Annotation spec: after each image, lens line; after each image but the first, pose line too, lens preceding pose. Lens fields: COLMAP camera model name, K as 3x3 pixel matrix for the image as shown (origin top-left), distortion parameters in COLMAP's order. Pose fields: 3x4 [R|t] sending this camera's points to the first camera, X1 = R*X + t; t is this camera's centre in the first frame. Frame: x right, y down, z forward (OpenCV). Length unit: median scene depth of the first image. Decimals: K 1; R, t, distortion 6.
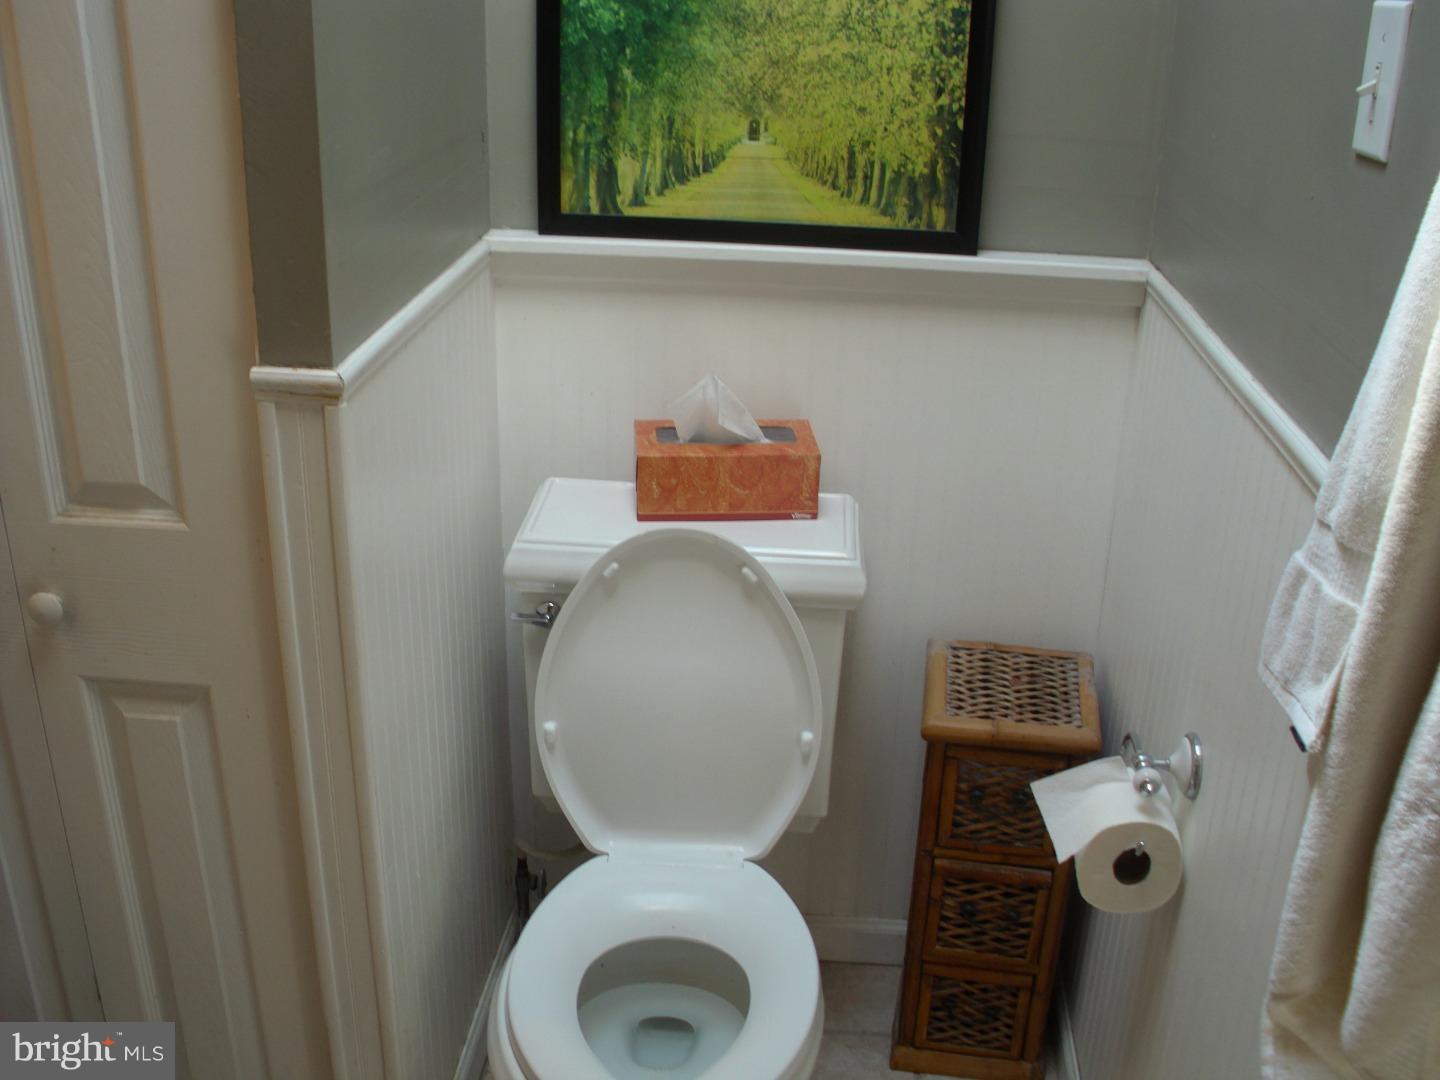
lens RADIAL K [[1486.5, 0, 720.0], [0, 1486.5, 540.0], [0, 0, 1]] dist [-0.226204, 0.207419]
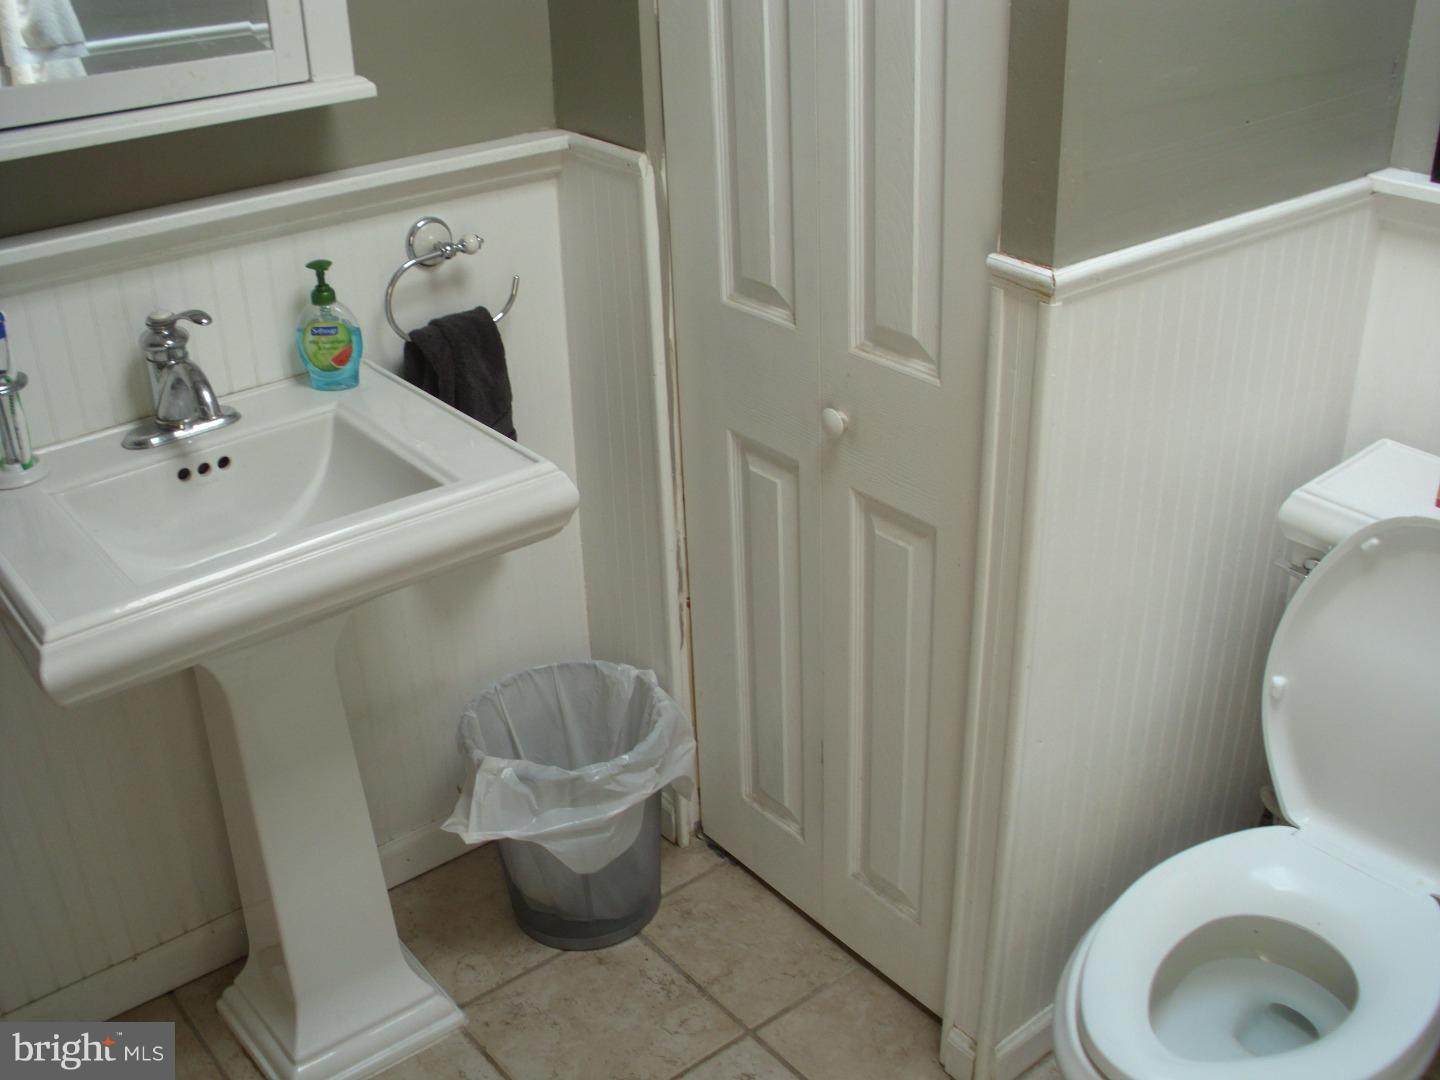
lens RADIAL K [[1486.5, 0, 720.0], [0, 1486.5, 540.0], [0, 0, 1]] dist [-0.226204, 0.207419]
pose [[0.663315, 0.295109, -0.687695, 0.335493], [-0.238314, 0.954418, 0.179702, -0.057431], [0.709380, 0.044688, 0.703408, 0.082364]]
